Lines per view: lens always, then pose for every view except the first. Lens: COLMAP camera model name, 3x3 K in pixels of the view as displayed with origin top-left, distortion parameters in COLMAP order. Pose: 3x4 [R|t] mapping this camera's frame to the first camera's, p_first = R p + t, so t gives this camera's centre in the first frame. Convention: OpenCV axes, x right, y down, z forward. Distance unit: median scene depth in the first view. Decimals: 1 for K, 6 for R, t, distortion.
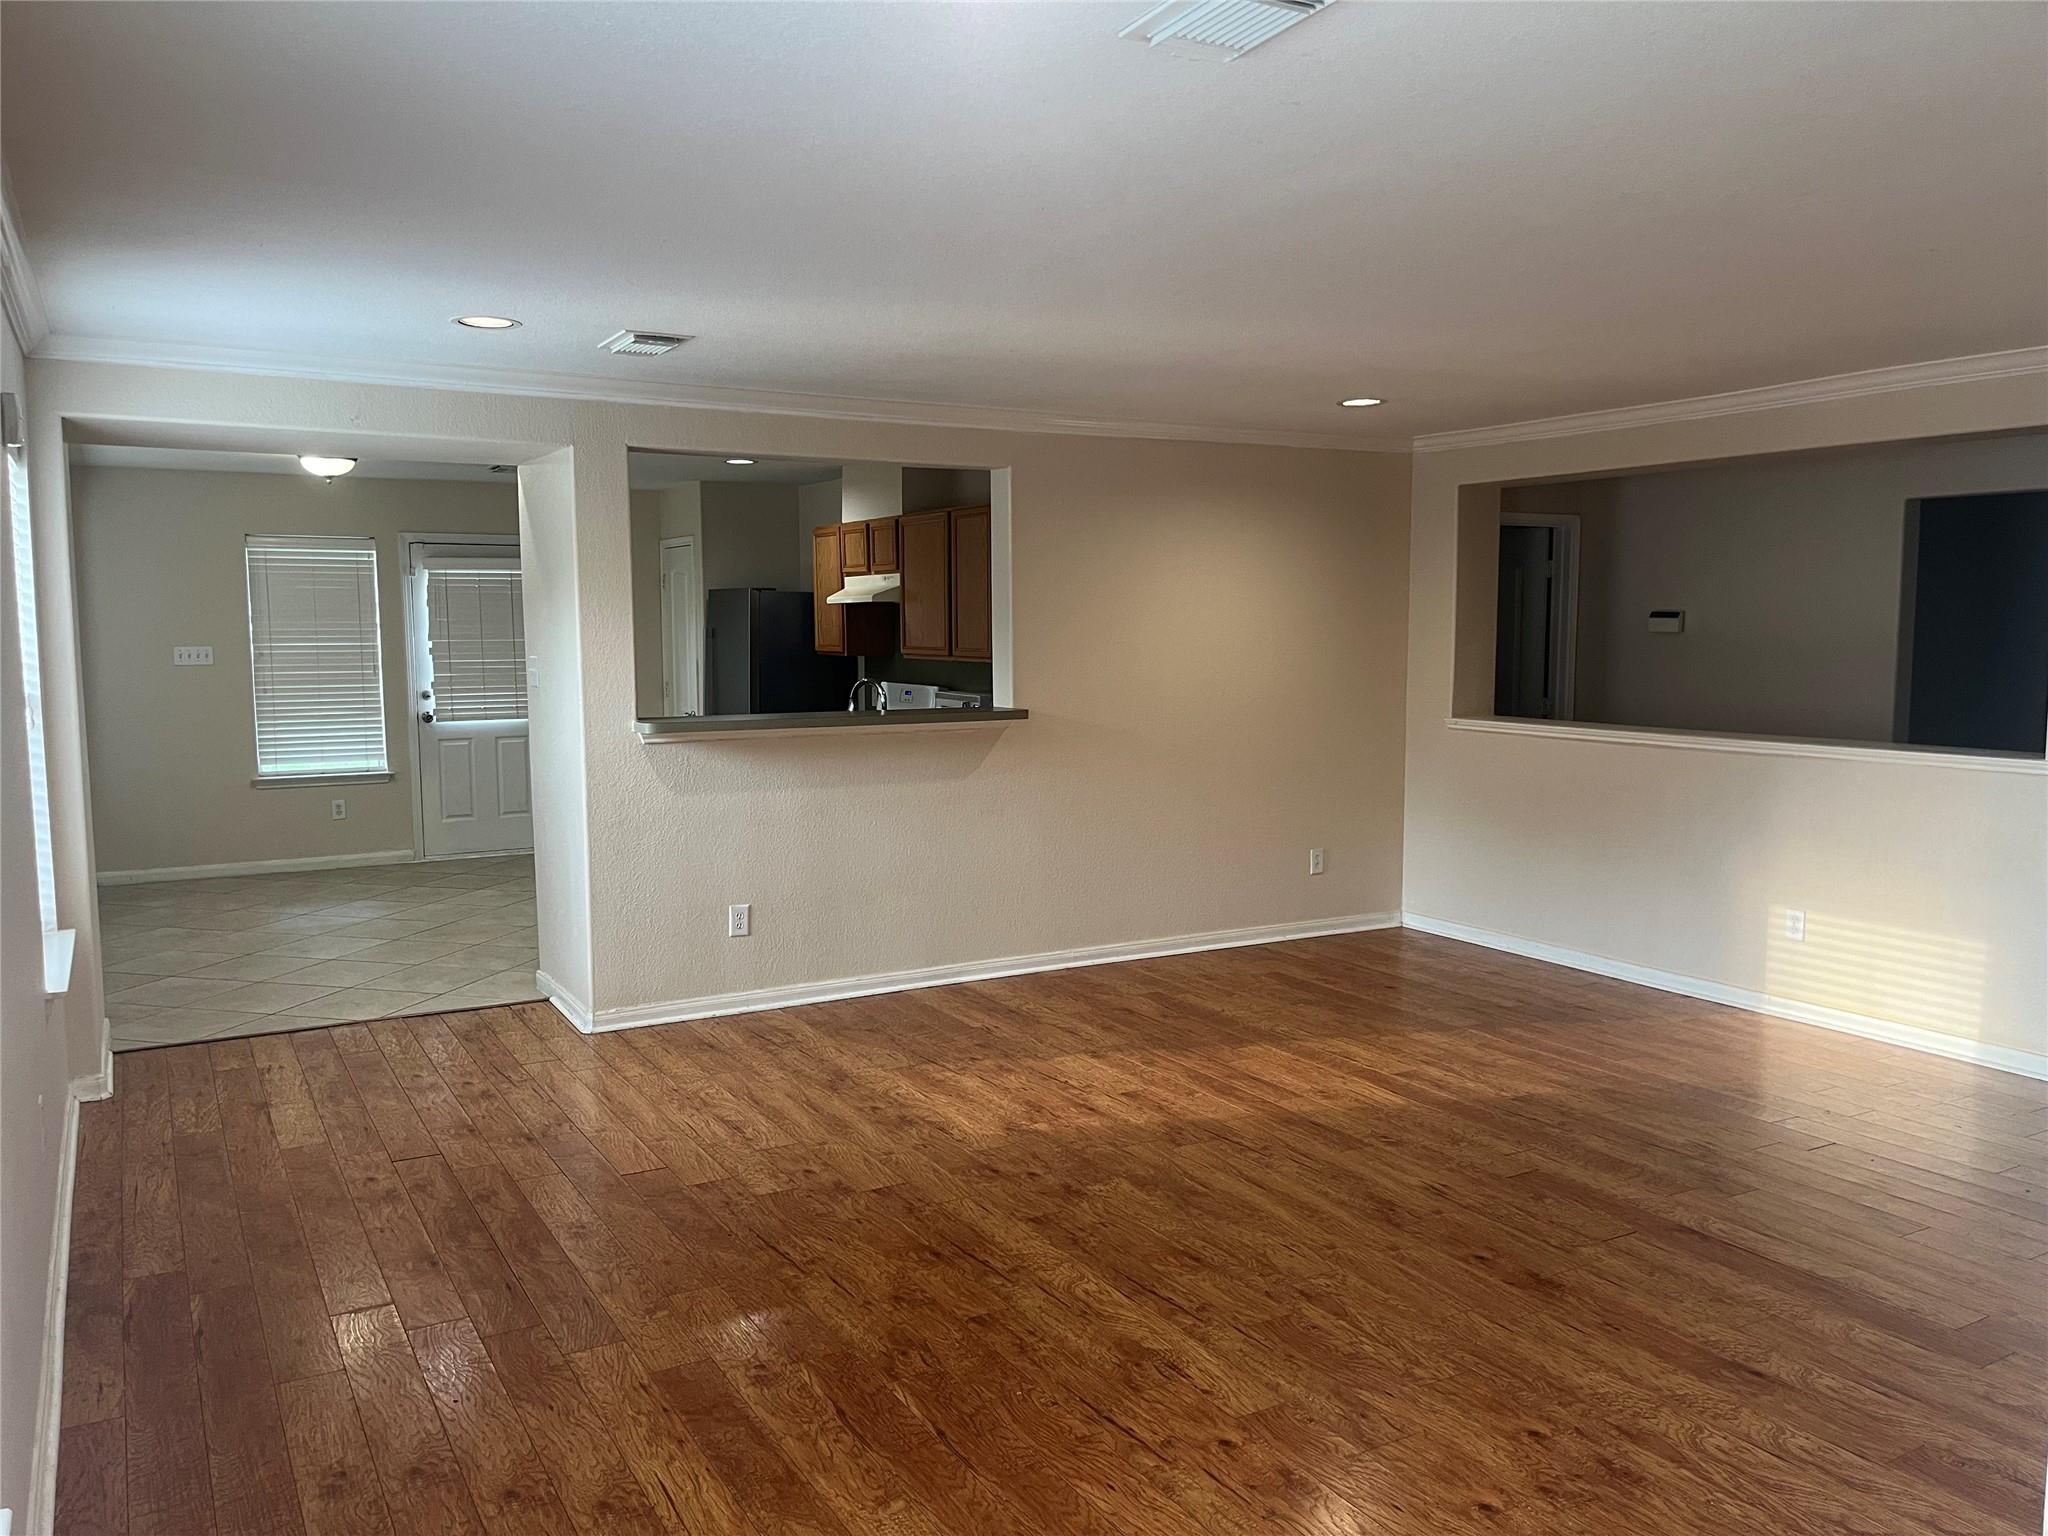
lens RADIAL K [[1521.5, 0, 1024.0], [0, 1521.5, 768.0], [0, 0, 1]] dist [0.103749, -0.144245]
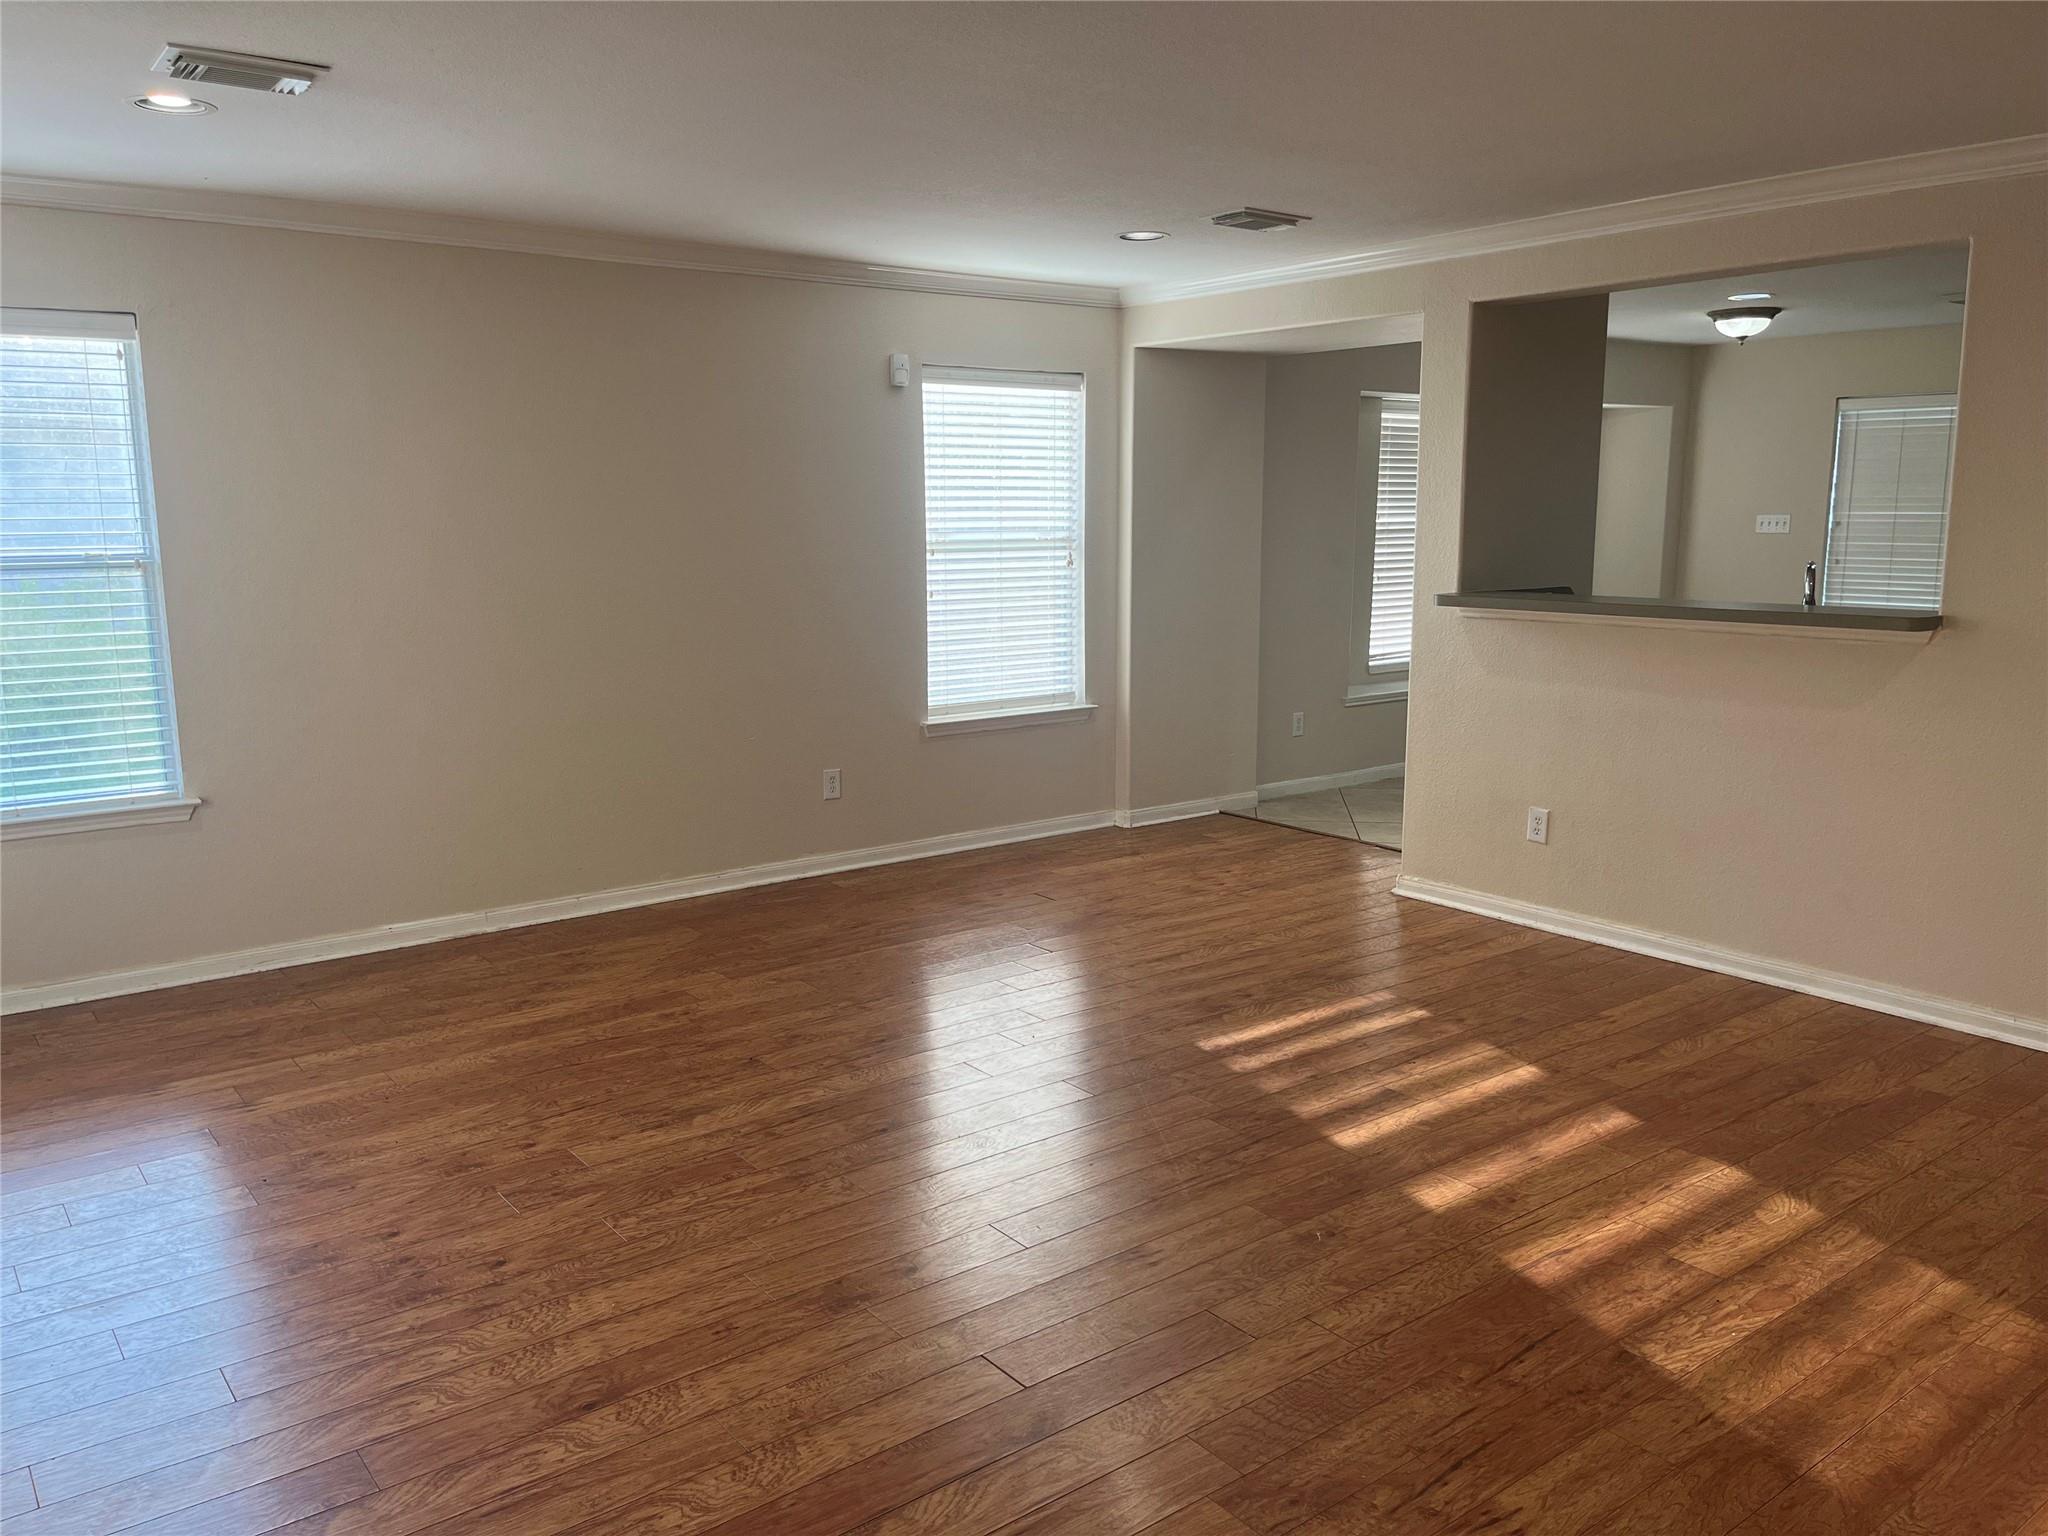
lens RADIAL K [[1563.1, 0, 1024.0], [0, 1563.1, 768.0], [0, 0, 1]] dist [0.054695, -0.089010]
pose [[0.136474, 0.167972, -0.976299, 0.834216], [-0.090872, 0.983488, 0.156506, -0.061354], [0.986467, 0.067359, 0.149484, 0.714277]]
